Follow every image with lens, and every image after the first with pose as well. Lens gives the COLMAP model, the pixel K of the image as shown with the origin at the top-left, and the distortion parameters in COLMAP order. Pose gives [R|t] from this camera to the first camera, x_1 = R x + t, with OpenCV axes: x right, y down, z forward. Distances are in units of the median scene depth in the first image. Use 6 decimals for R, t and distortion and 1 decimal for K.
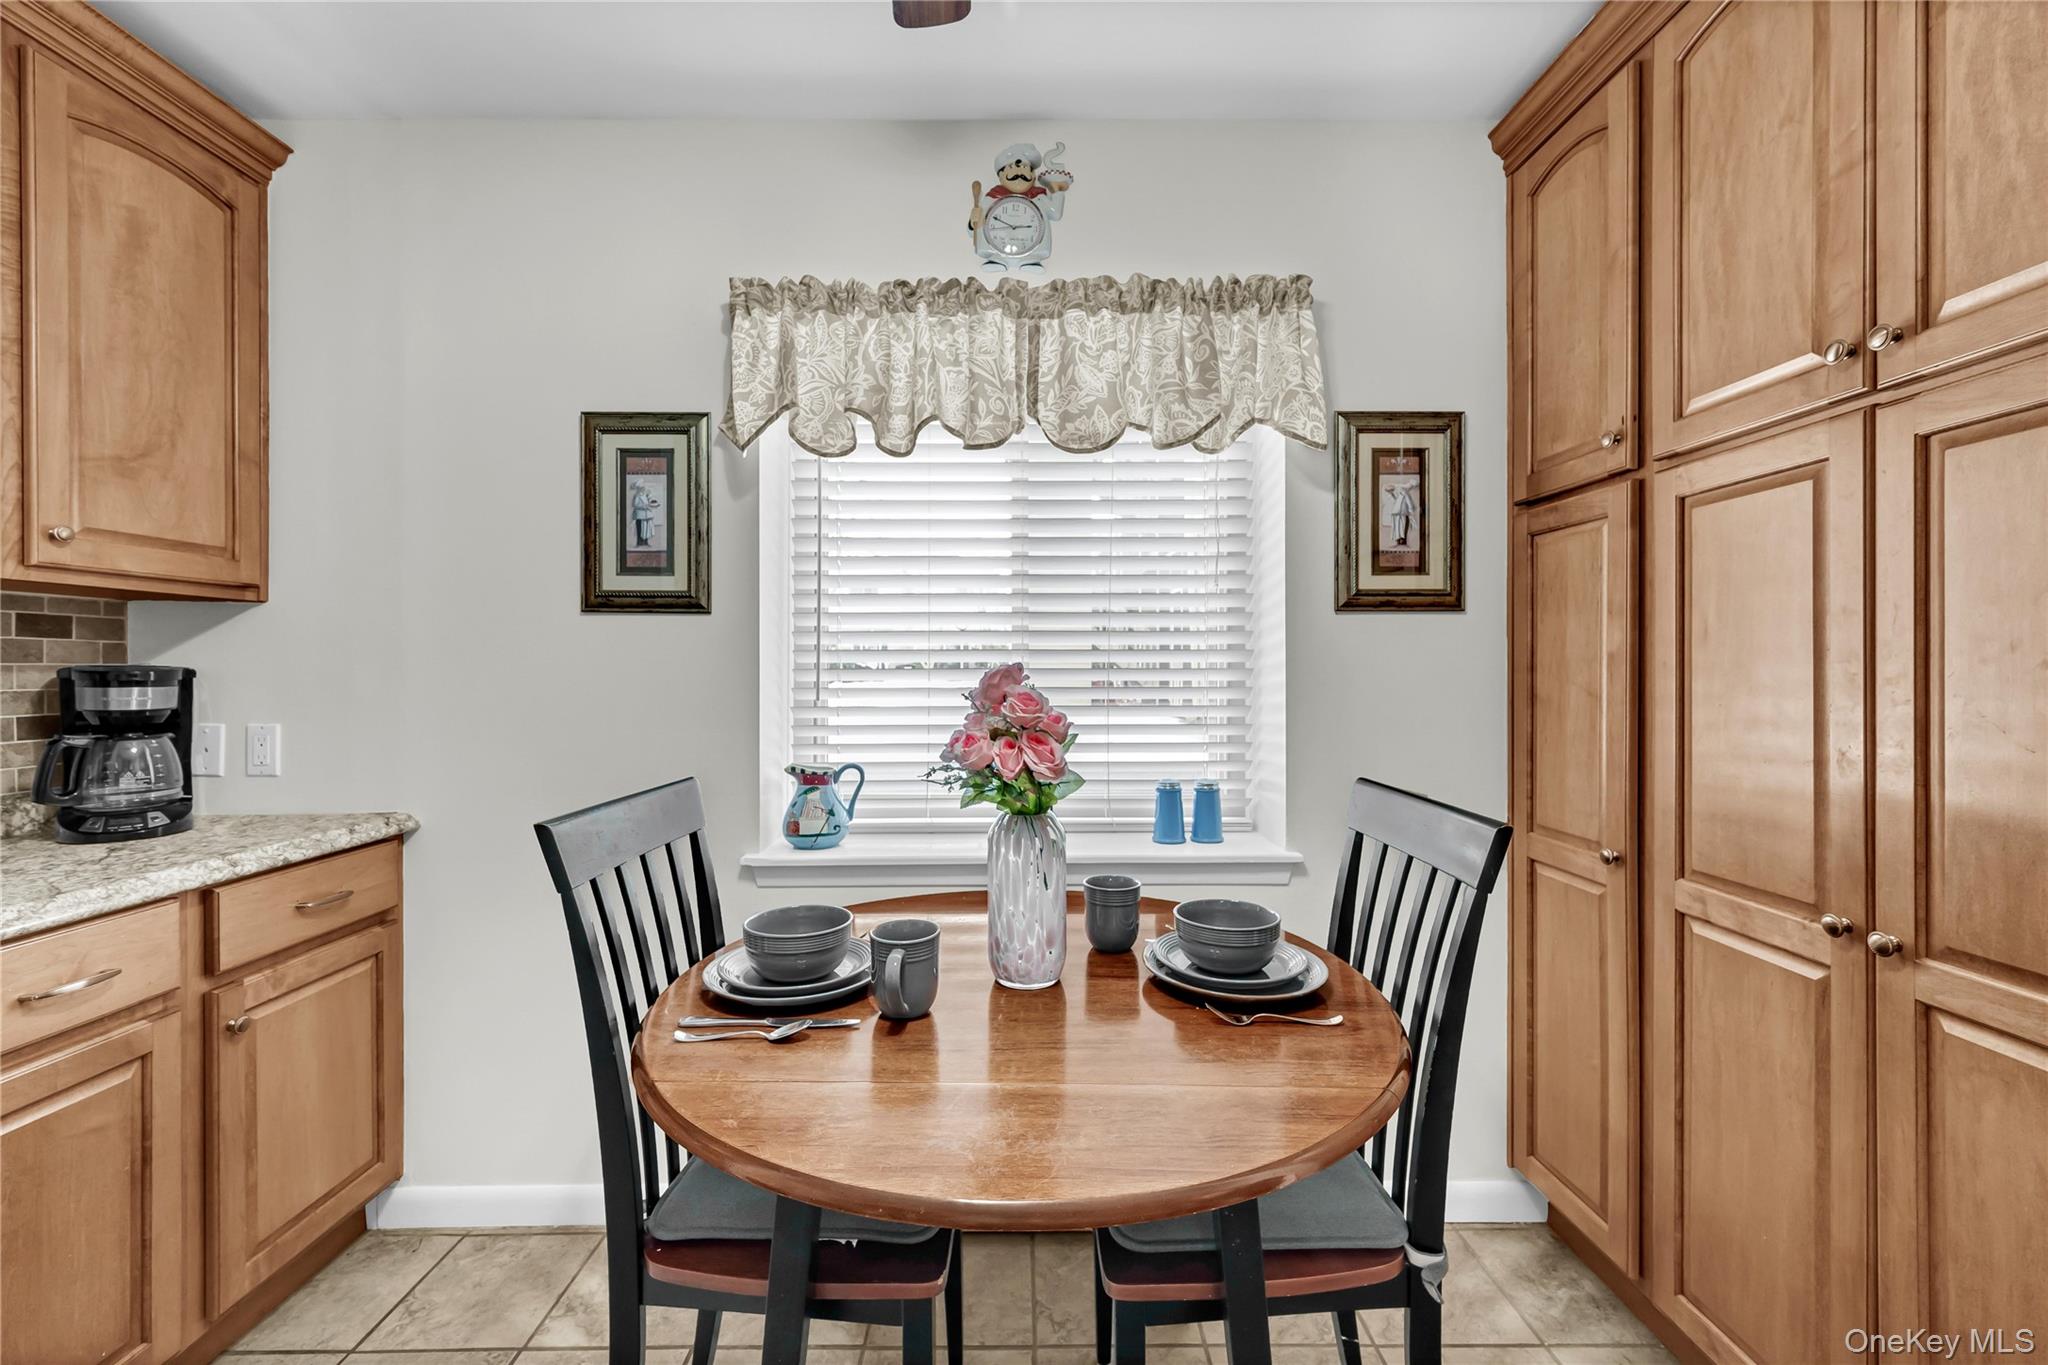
lens RADIAL K [[834.3, 0, 1016.0], [0, 834.3, 667.9], [0, 0, 1]] dist [0.011260, 0.000252]
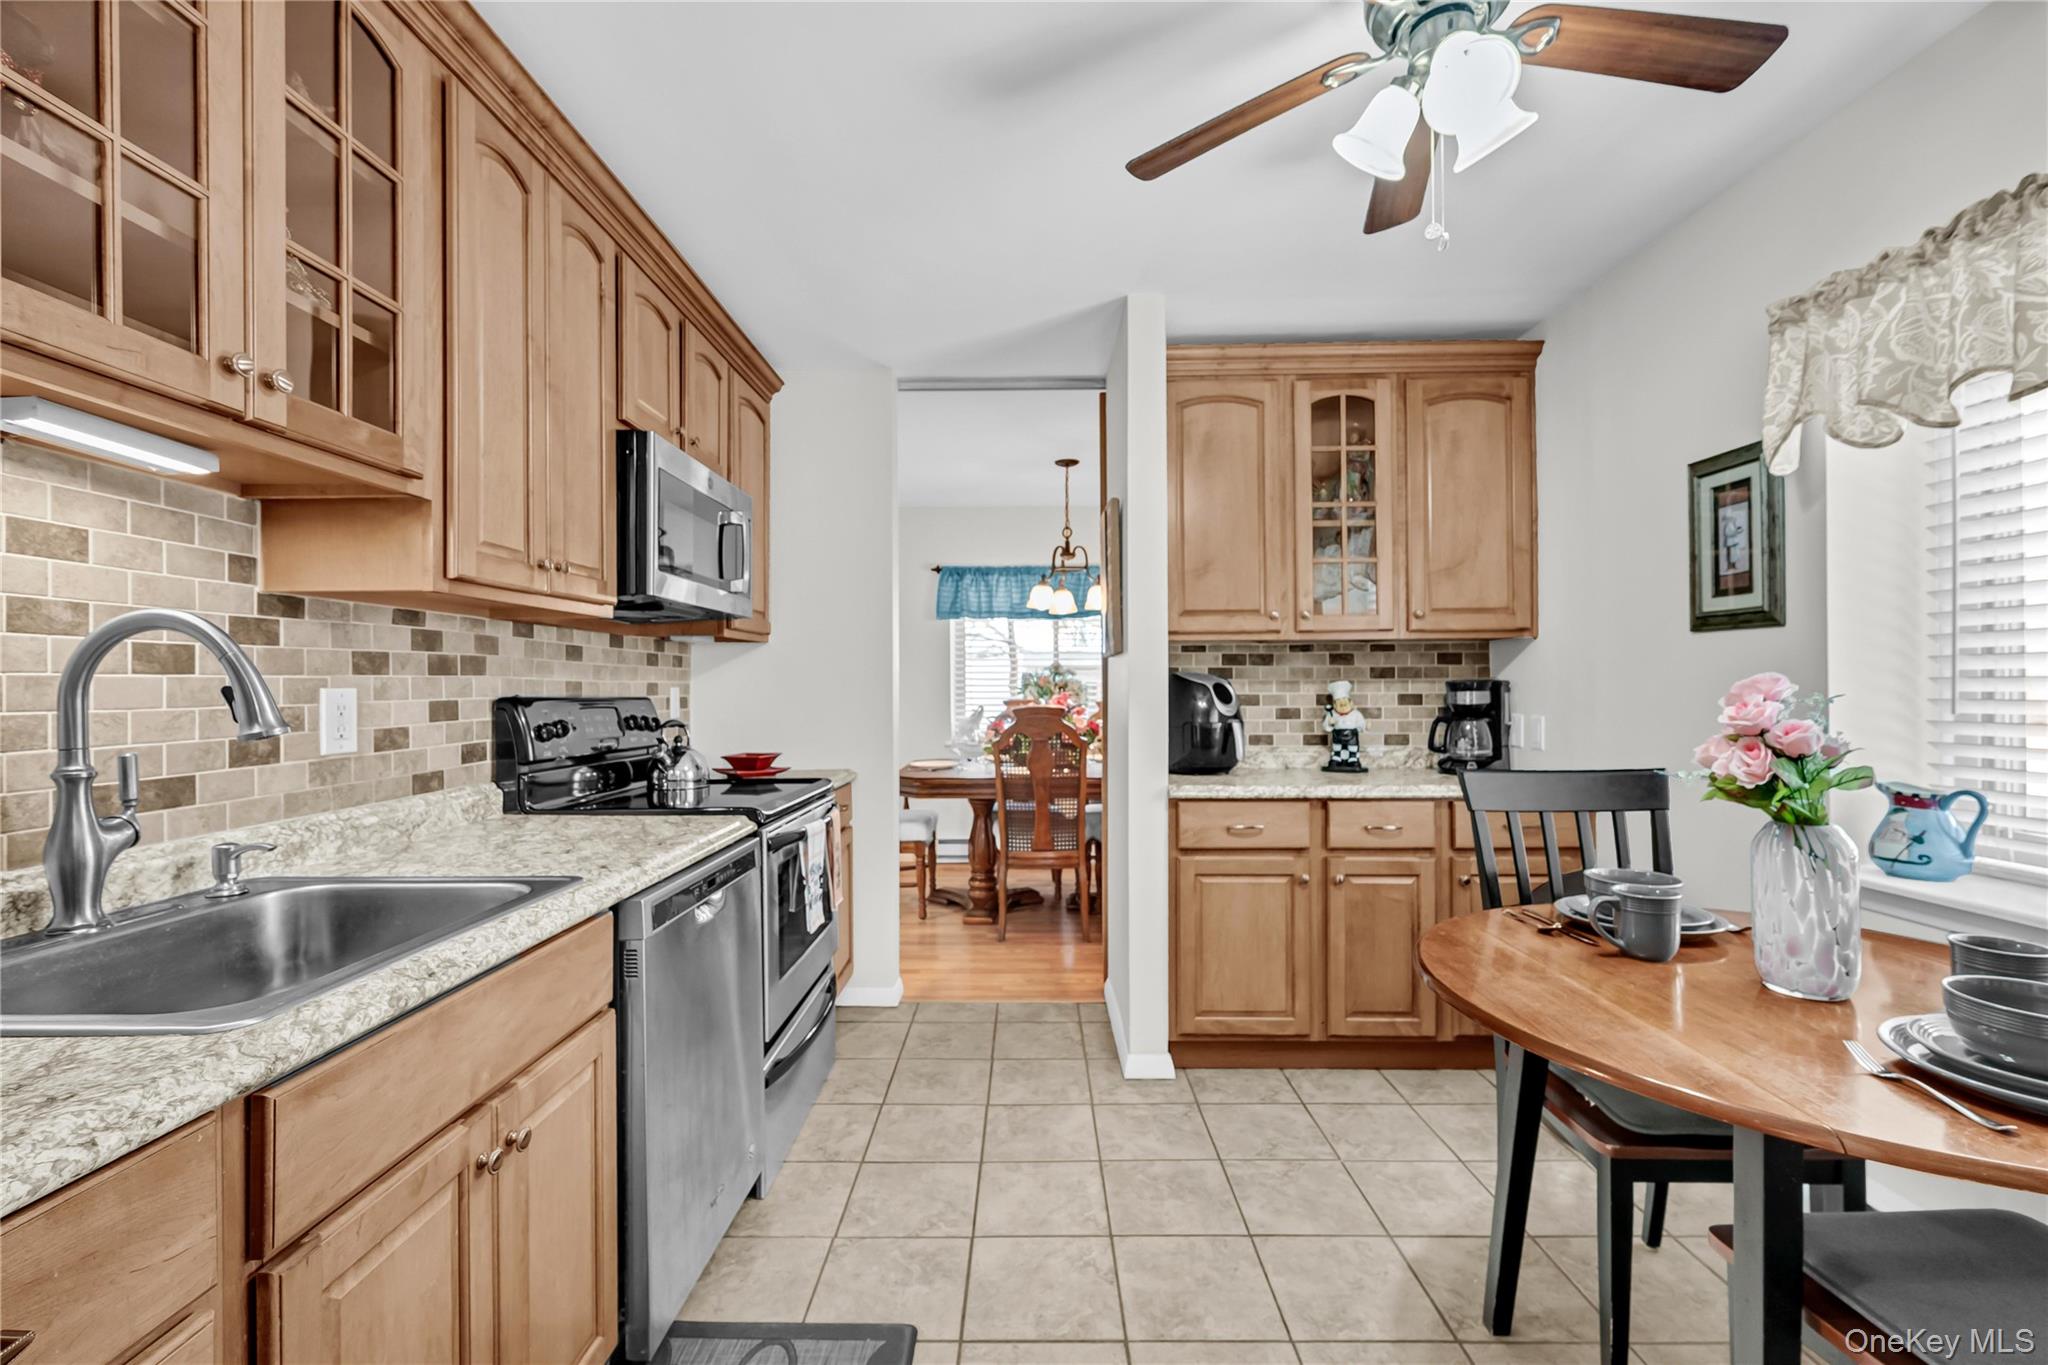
lens RADIAL K [[857.2, 0, 1021.9], [0, 857.2, 679.4], [0, 0, 1]] dist [0.002984, 0.000152]
pose [[-0.001221, -0.006488, -0.999978, 0.720386], [0.010199, 0.999927, -0.006500, -0.000621], [0.999947, -0.010207, -0.001155, 0.052346]]
